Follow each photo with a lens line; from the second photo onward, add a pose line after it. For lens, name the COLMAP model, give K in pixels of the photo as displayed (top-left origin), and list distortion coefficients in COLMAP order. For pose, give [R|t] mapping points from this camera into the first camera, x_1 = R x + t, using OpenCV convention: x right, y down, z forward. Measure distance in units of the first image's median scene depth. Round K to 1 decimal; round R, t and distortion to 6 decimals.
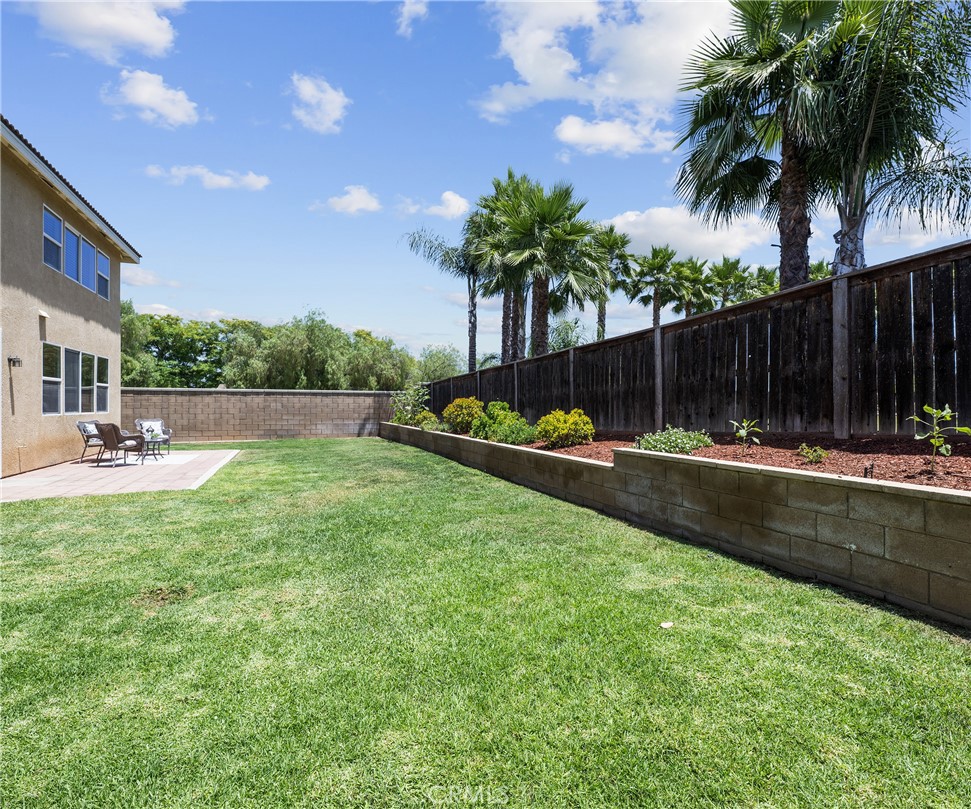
lens RADIAL K [[489.3, 0, 483.3], [0, 489.3, 402.1], [0, 0, 1]] dist [0.001161, 0.000180]
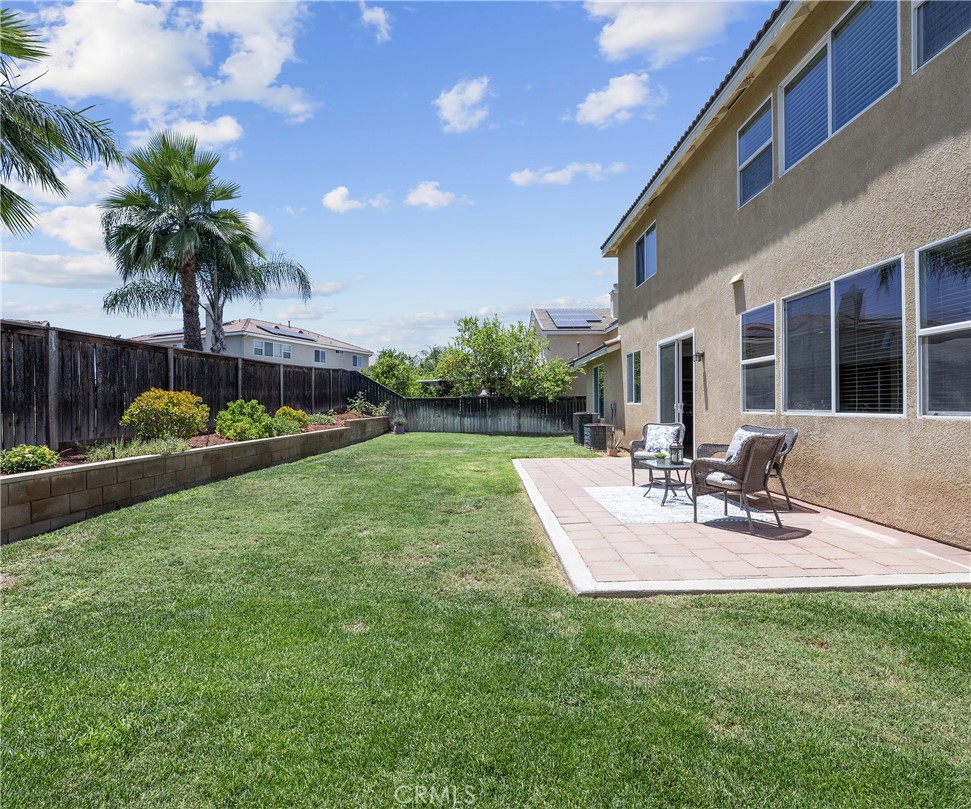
lens RADIAL K [[489.3, 0, 483.3], [0, 489.3, 402.1], [0, 0, 1]] dist [0.001161, 0.000180]
pose [[-0.921400, -0.007475, 0.388543, -0.439222], [-0.014659, 0.999772, -0.015529, 0.015160], [-0.388338, -0.020004, -0.921300, 0.978556]]
